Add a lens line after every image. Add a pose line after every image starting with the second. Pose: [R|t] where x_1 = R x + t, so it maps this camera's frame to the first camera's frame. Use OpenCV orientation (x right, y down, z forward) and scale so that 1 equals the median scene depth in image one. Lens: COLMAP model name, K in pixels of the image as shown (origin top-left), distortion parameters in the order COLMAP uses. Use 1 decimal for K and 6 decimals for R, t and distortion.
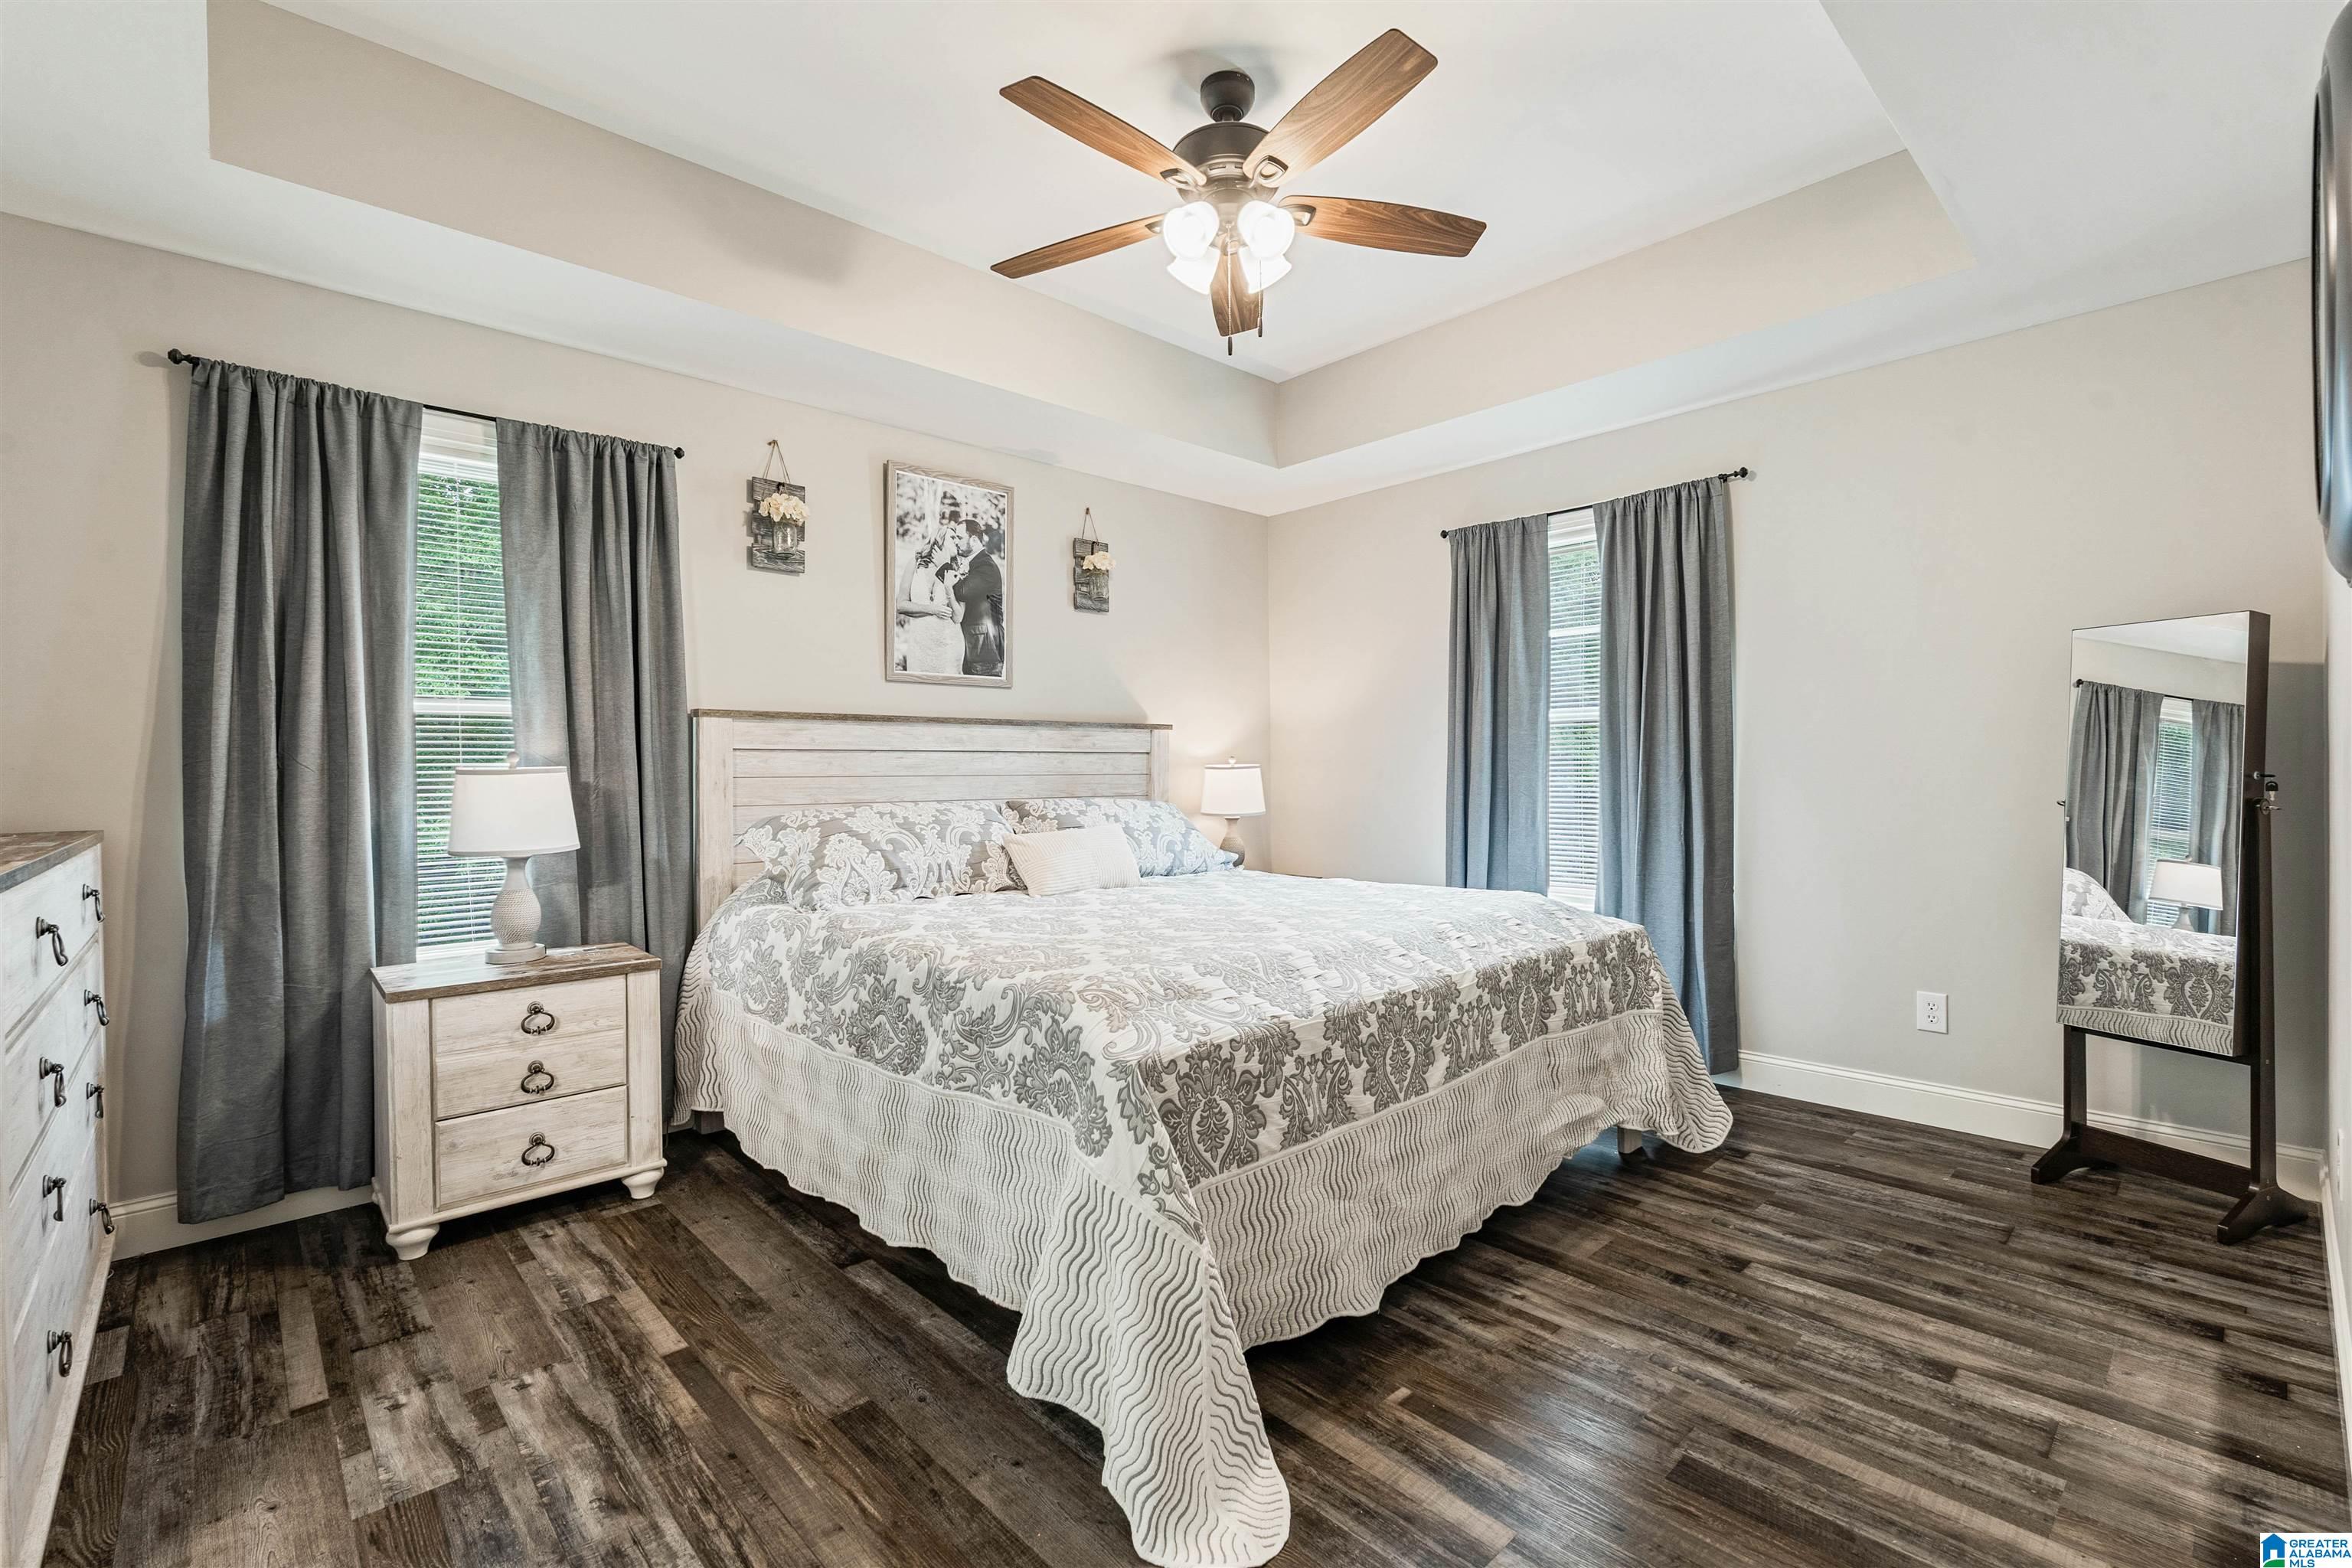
lens RADIAL K [[1065.9, 0, 1197.5], [0, 1065.9, 790.1], [0, 0, 1]] dist [-0.009044, 0.001855]
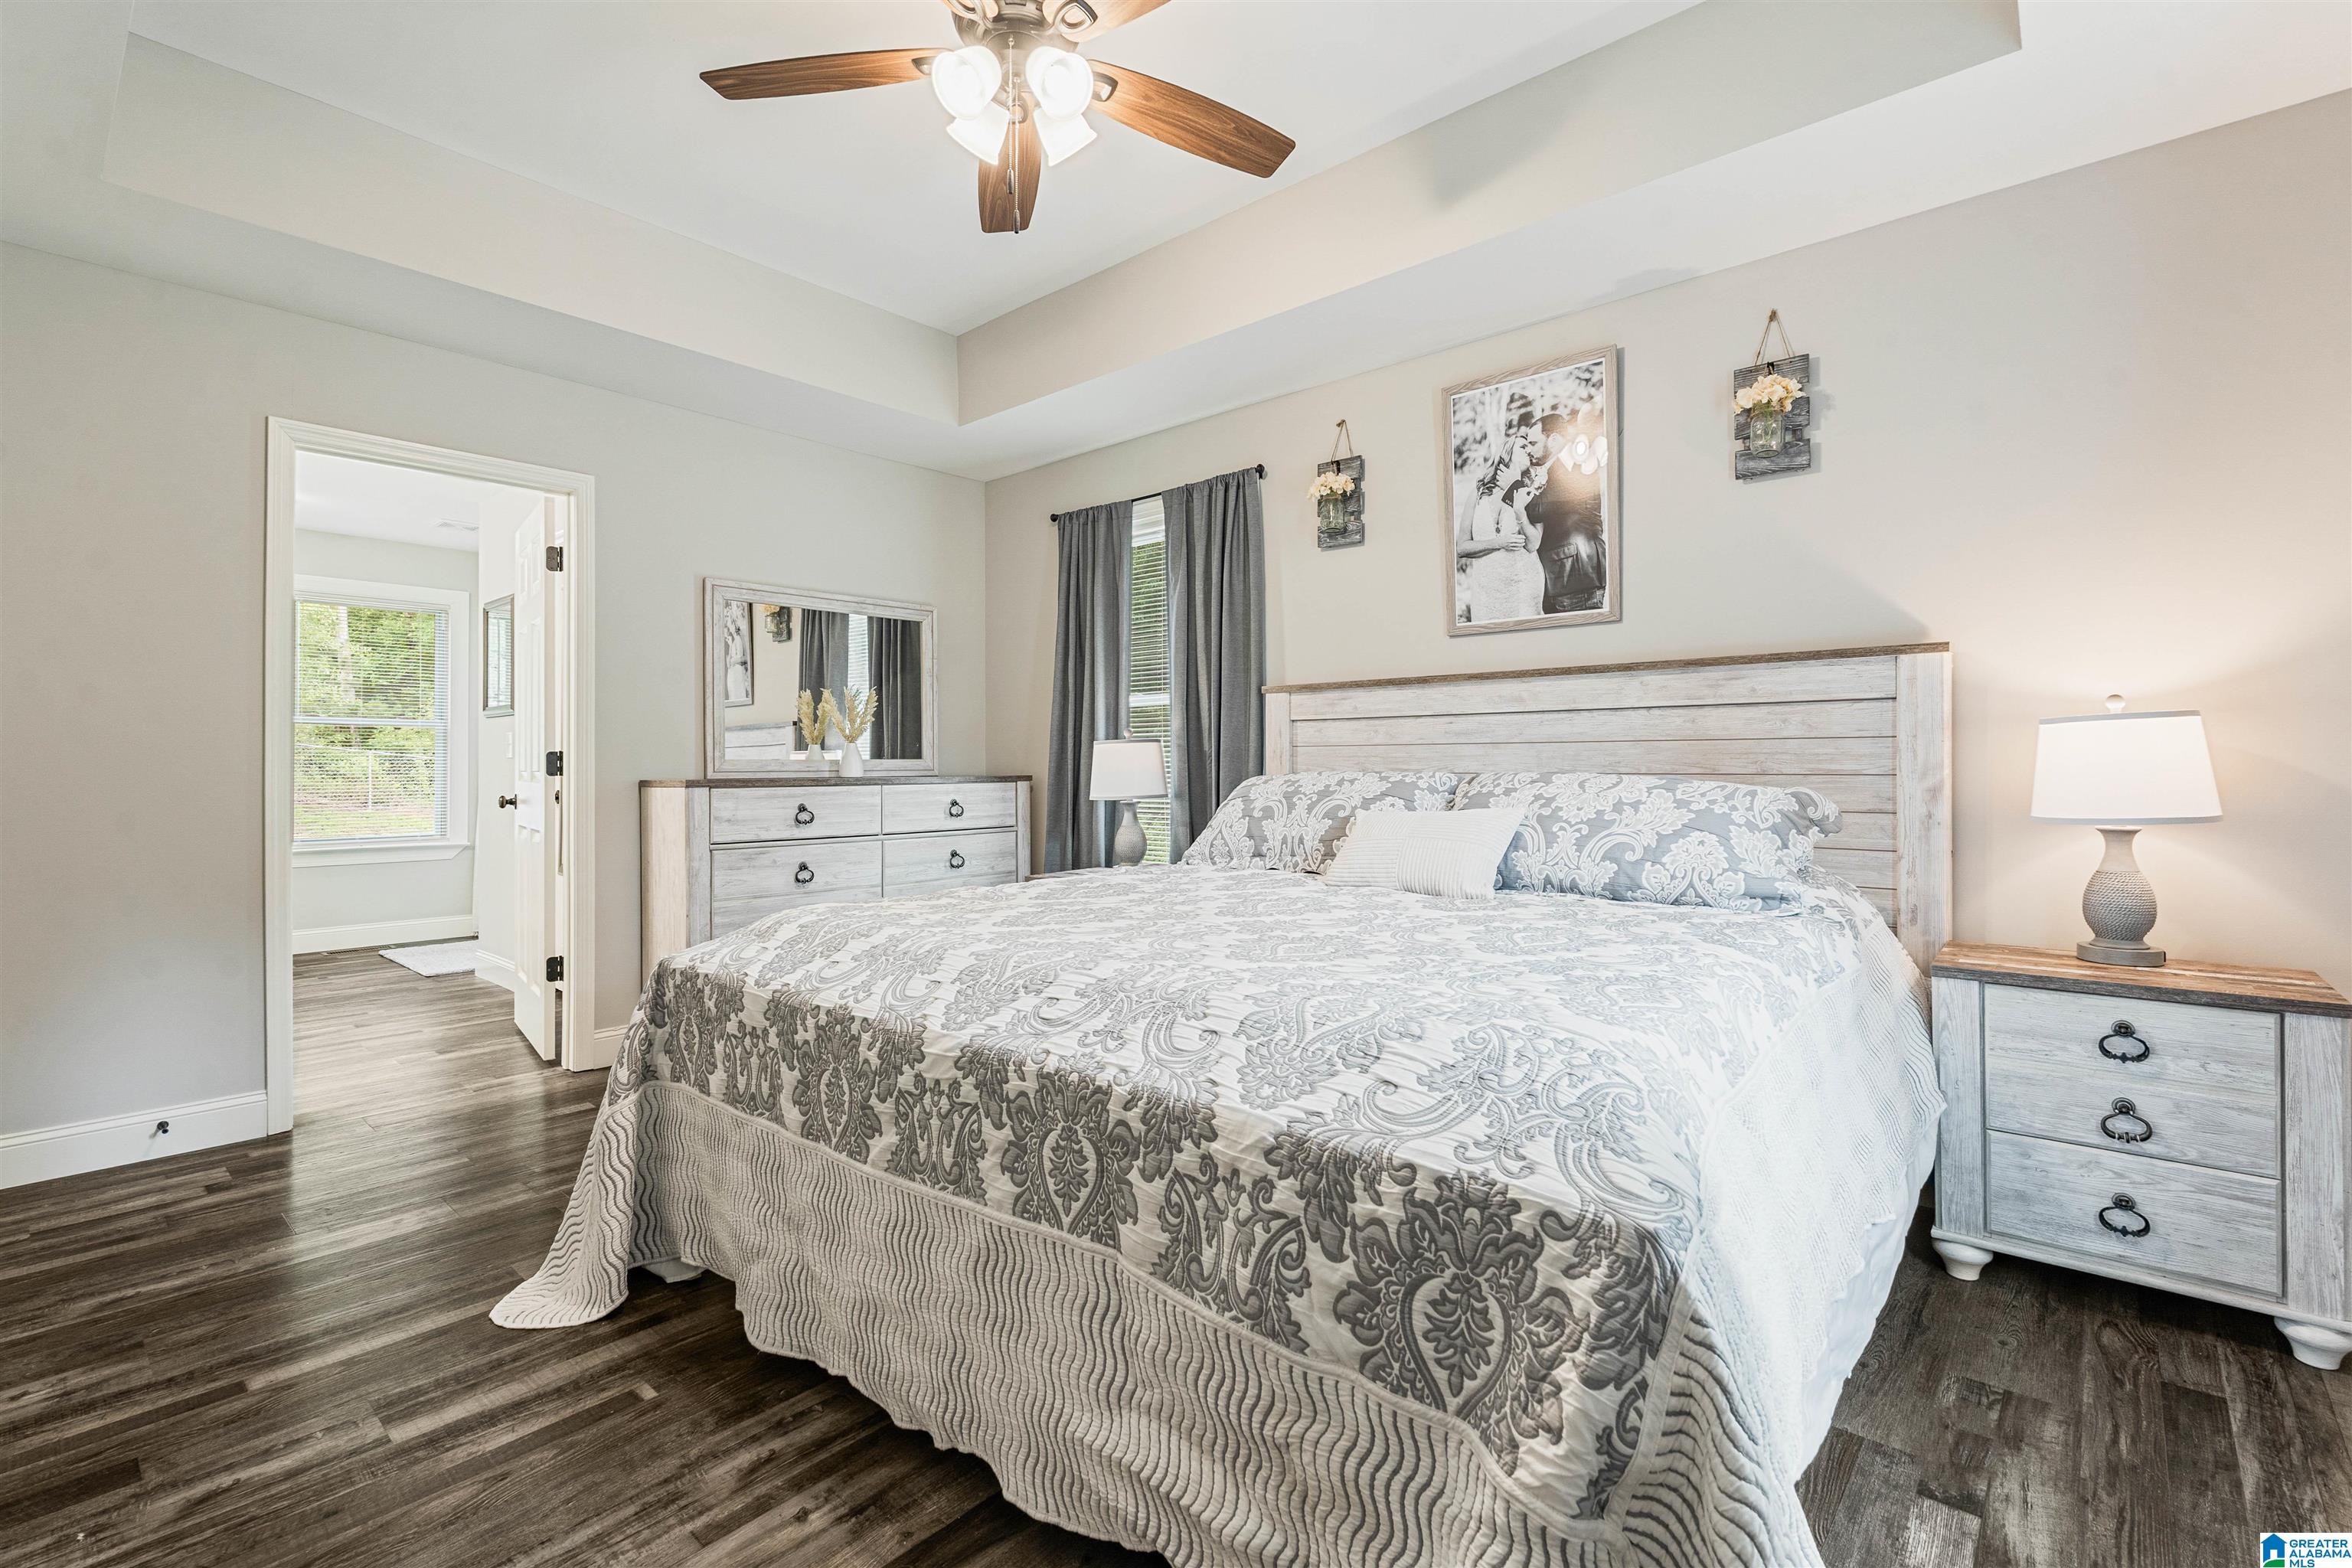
lens RADIAL K [[1065.9, 0, 1180.8], [0, 1065.9, 788.3], [0, 0, 1]] dist [-0.009044, 0.001855]
pose [[0.064530, 0.026436, -0.997566, 0.677374], [-0.015797, 0.999551, 0.025466, 0.005220], [0.997791, 0.014115, 0.064919, 0.835743]]
